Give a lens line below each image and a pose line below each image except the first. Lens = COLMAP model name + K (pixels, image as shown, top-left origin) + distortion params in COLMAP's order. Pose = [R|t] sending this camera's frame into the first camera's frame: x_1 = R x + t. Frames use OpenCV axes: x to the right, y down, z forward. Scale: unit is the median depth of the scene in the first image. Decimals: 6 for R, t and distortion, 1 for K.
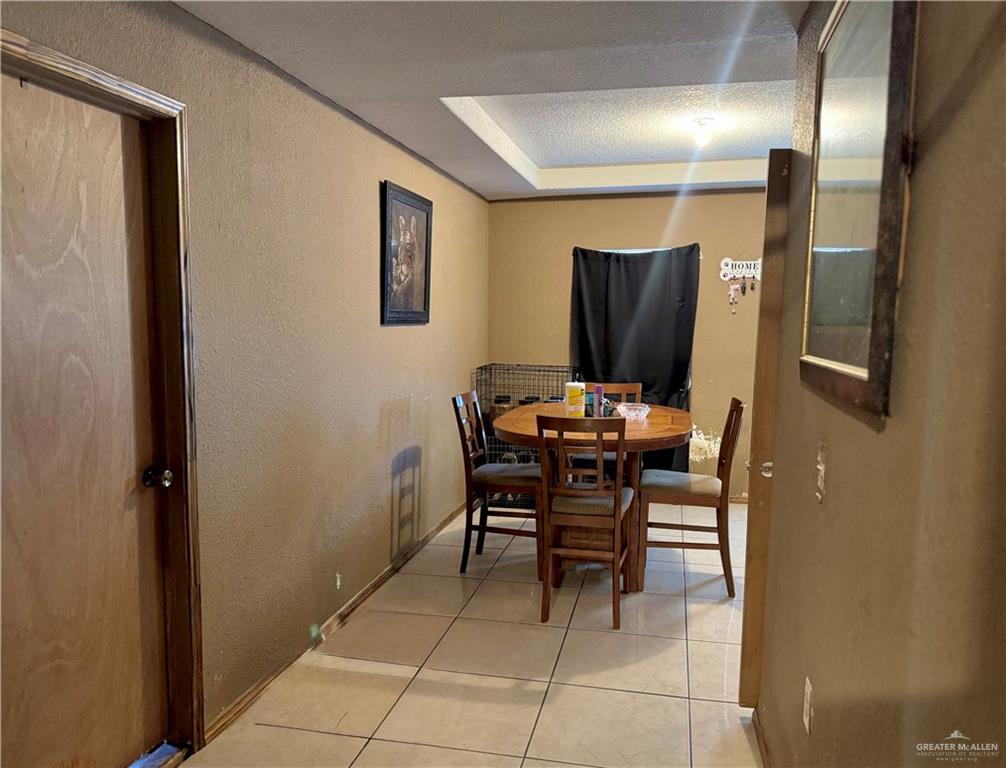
lens RADIAL K [[742.4, 0, 504.0], [0, 742.4, 386.5], [0, 0, 1]] dist [-0.002200, -0.000181]
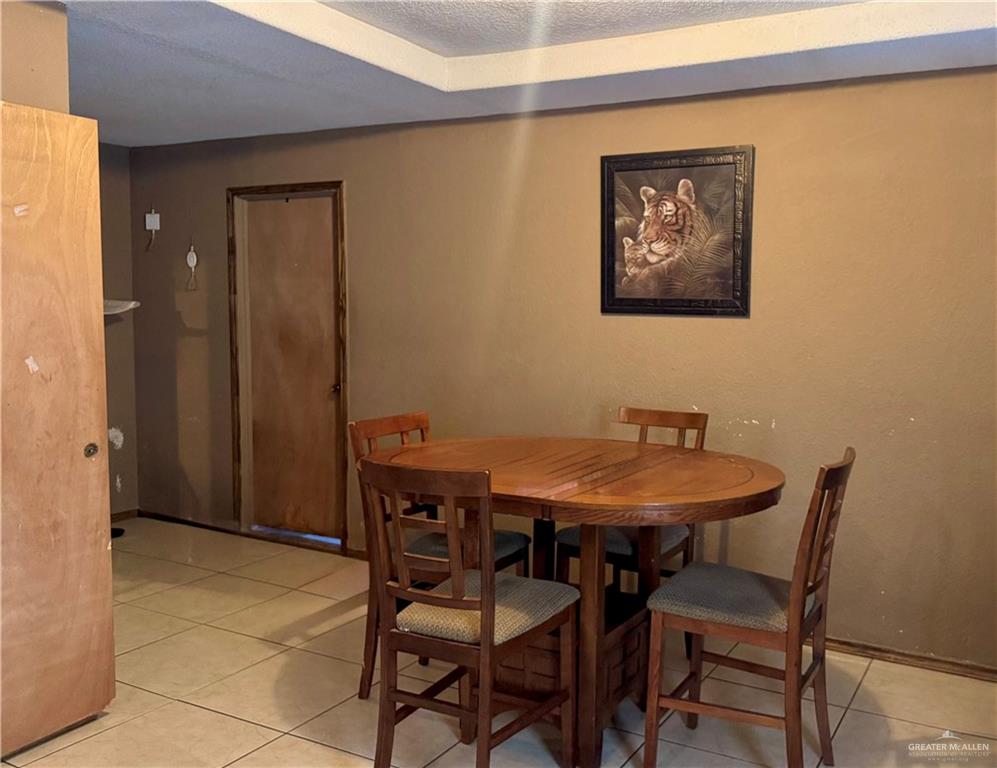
lens RADIAL K [[735.8, 0, 517.7], [0, 735.8, 335.6], [0, 0, 1]] dist [-0.002200, -0.000181]
pose [[-0.176865, 0.075120, -0.981364, 0.736143], [-0.098785, 0.990693, 0.093638, -0.129738], [0.979265, 0.113505, -0.167798, 1.050334]]
